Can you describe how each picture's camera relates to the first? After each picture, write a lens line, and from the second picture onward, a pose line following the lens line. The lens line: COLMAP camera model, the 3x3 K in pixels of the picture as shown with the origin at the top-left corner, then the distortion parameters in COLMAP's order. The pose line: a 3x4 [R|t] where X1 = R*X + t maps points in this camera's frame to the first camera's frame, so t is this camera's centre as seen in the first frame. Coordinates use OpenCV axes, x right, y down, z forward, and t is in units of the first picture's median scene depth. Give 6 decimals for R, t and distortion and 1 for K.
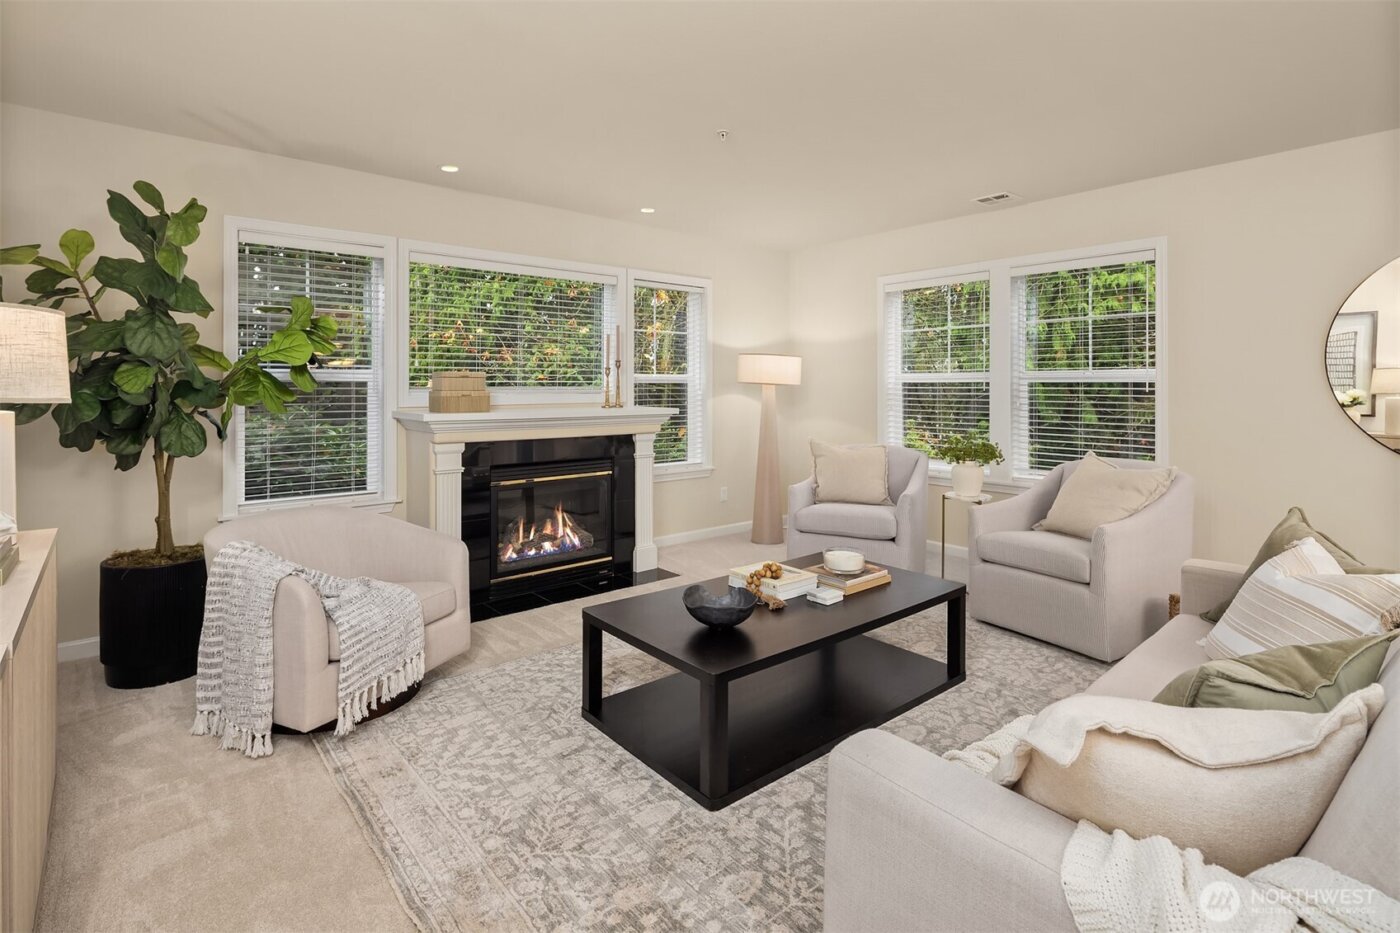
lens RADIAL K [[671.3, 0, 698.5], [0, 671.3, 393.2], [0, 0, 1]] dist [-0.000669, -0.000315]
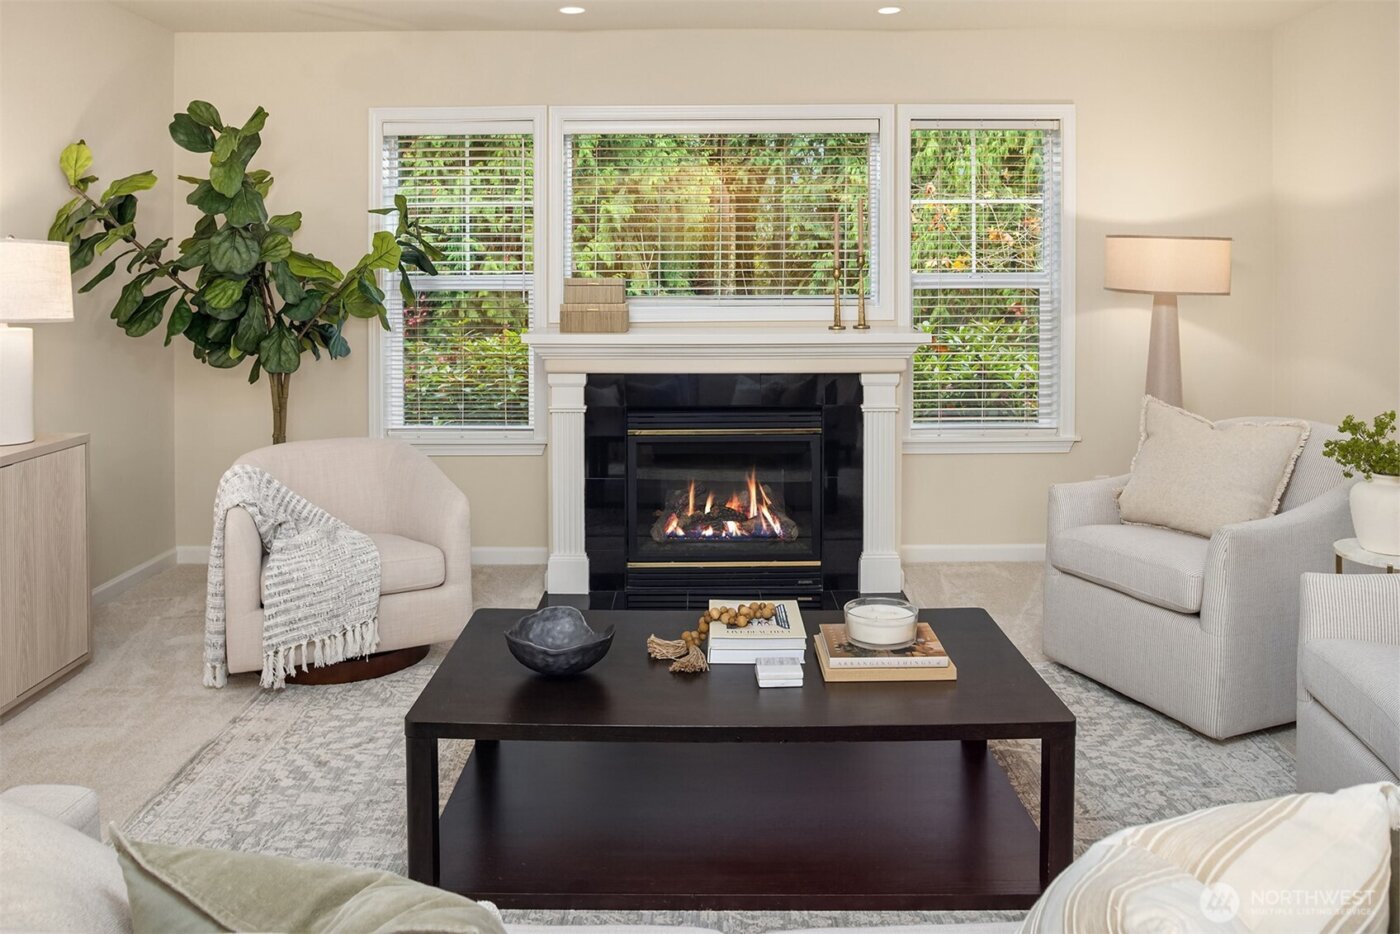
lens RADIAL K [[1041.3, 0, 693.6], [0, 1041.3, 304.1], [0, 0, 1]] dist [-0.039666, -0.001411]
pose [[0.773285, 0.014135, -0.633901, 0.493654], [-0.003393, 0.999829, 0.018155, -0.025798], [0.634049, -0.011888, 0.773201, 0.178740]]
